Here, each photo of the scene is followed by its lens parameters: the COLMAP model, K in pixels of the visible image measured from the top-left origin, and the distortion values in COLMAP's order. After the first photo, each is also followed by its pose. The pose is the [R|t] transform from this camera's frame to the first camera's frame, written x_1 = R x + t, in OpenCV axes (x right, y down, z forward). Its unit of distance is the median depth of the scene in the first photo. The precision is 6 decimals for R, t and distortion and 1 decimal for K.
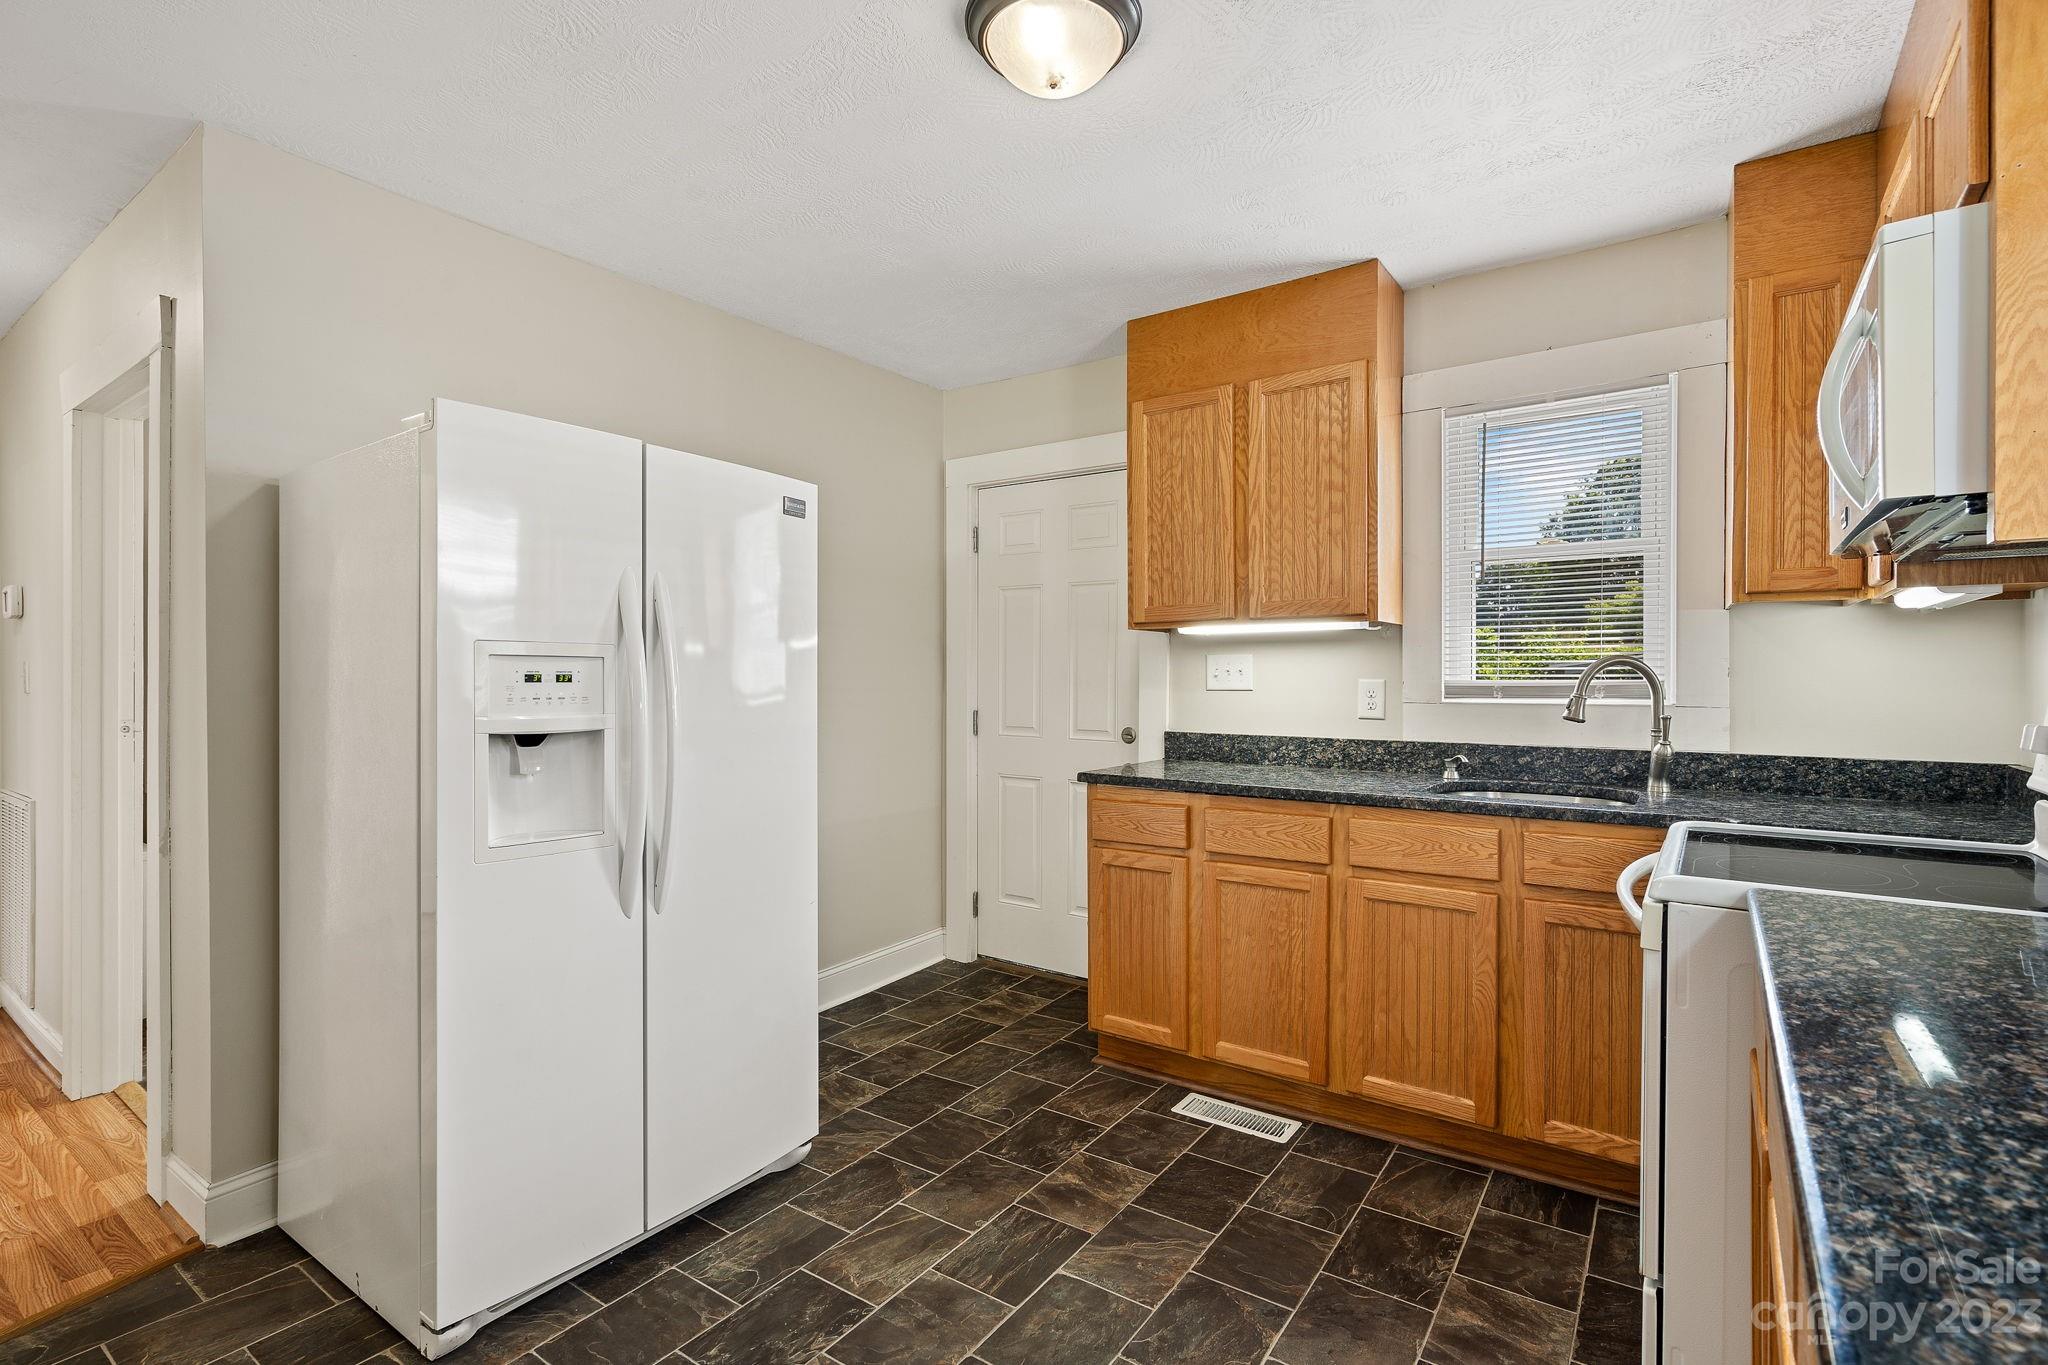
lens RADIAL K [[947.6, 0, 1050.6], [0, 947.6, 674.0], [0, 0, 1]] dist [-0.002682, 0.000054]
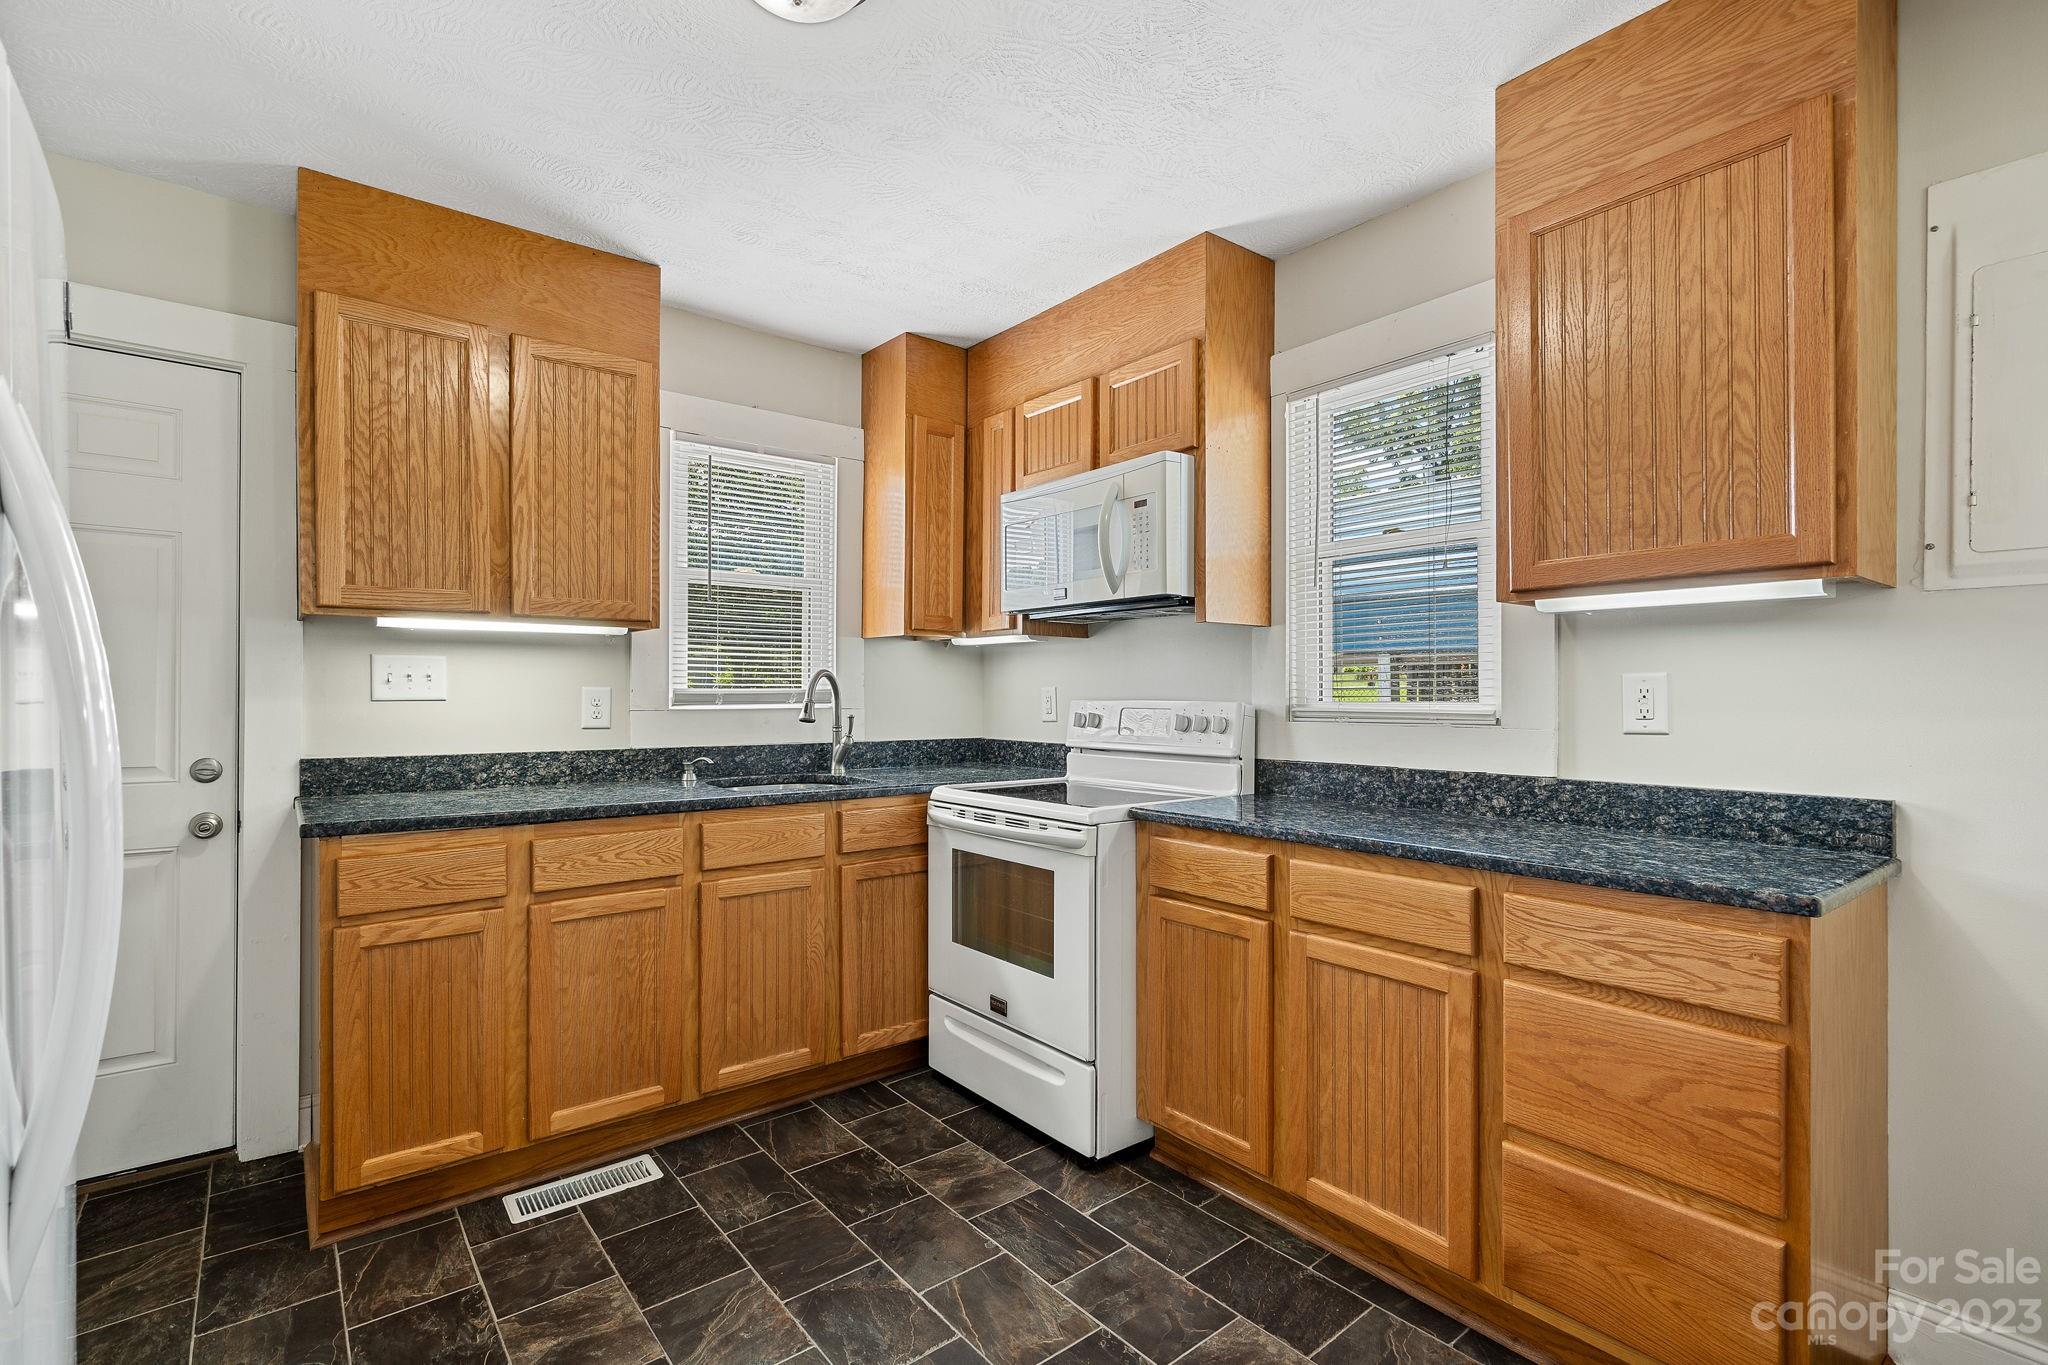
lens RADIAL K [[924.7, 0, 1007.2], [0, 924.7, 688.1], [0, 0, 1]] dist [0.001360, 0.000783]
pose [[0.295296, 0.002926, 0.955401, -0.495864], [-0.007305, 0.999973, -0.000804, 0.004779], [-0.955378, -0.006741, 0.295310, 0.369411]]
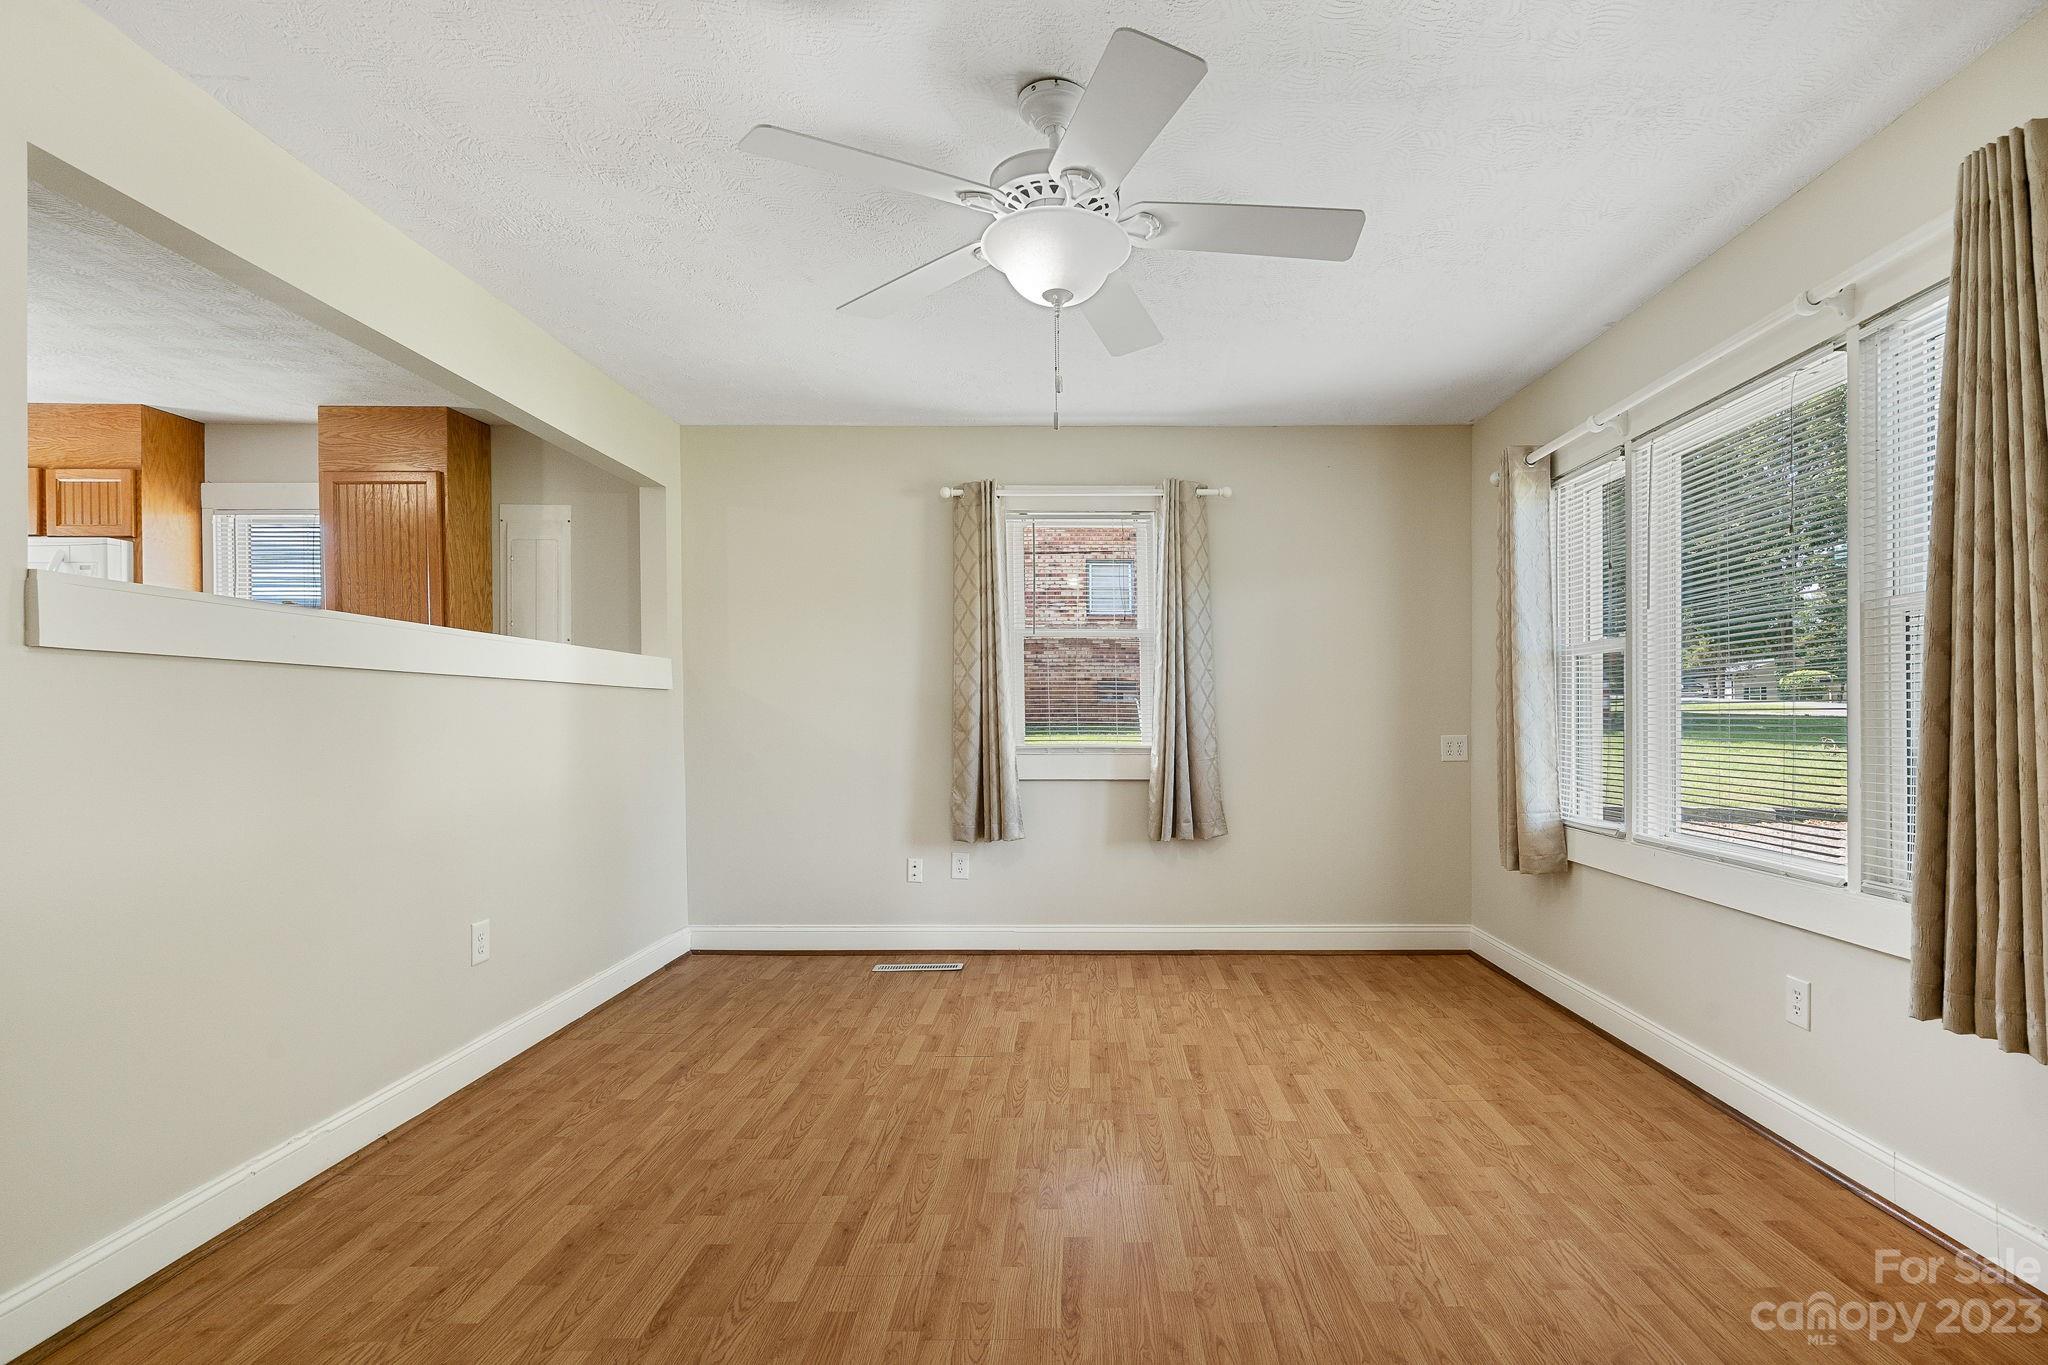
lens RADIAL K [[988.7, 0, 1100.5], [0, 988.7, 719.1], [0, 0, 1]] dist [-0.001812, 0.000826]
pose [[-0.579601, -0.002553, 0.814896, -1.622179], [-0.010411, 0.999937, -0.004272, 0.038030], [-0.814834, -0.010960, -0.579591, 0.139794]]
